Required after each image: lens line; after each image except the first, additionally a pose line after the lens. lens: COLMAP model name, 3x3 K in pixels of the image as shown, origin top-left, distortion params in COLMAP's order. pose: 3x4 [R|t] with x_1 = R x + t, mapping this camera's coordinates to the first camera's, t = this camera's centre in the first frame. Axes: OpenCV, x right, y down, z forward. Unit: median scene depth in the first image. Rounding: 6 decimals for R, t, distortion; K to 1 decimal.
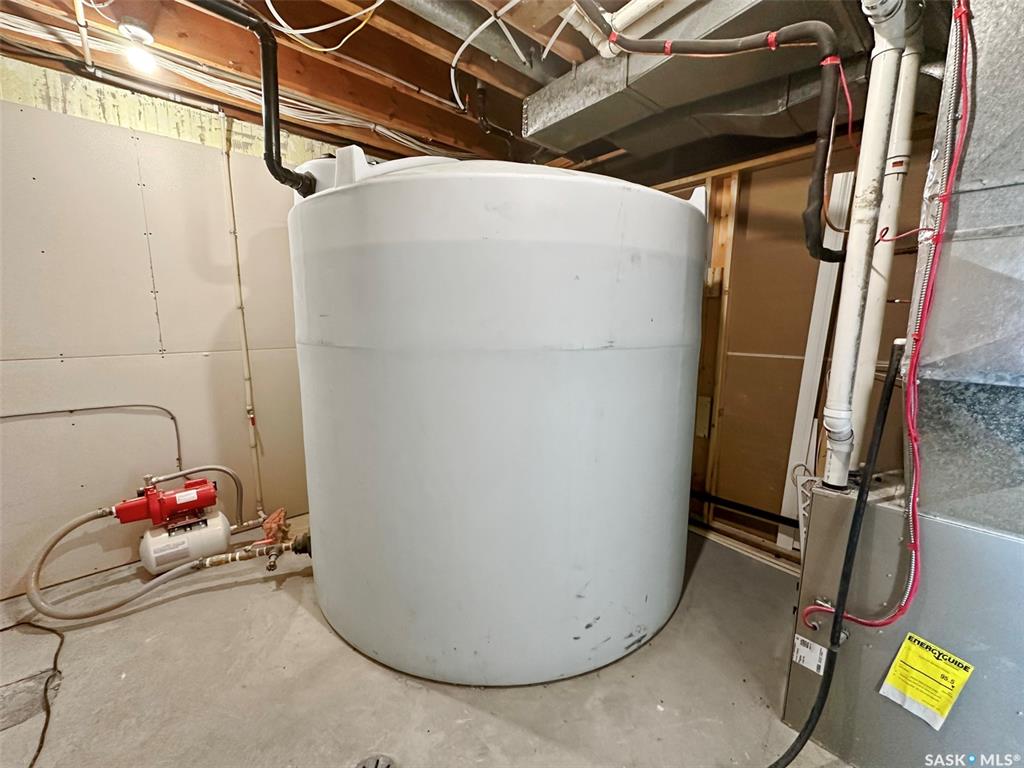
lens RADIAL K [[413.3, 0, 513.9], [0, 413.3, 385.2], [0, 0, 1]] dist [-0.001624, 0.000439]
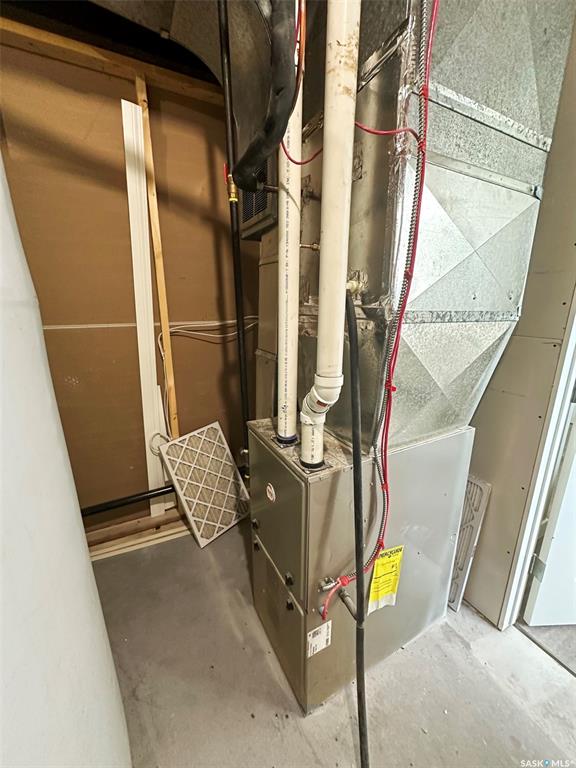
lens RADIAL K [[310.0, 0, 291.2], [0, 310.0, 384.5], [0, 0, 1]] dist [-0.001624, 0.000439]
pose [[0.247032, -0.261098, 0.933168, 0.116649], [0.159640, 0.960822, 0.226575, -0.036926], [-0.955767, 0.092999, 0.279035, 0.476247]]
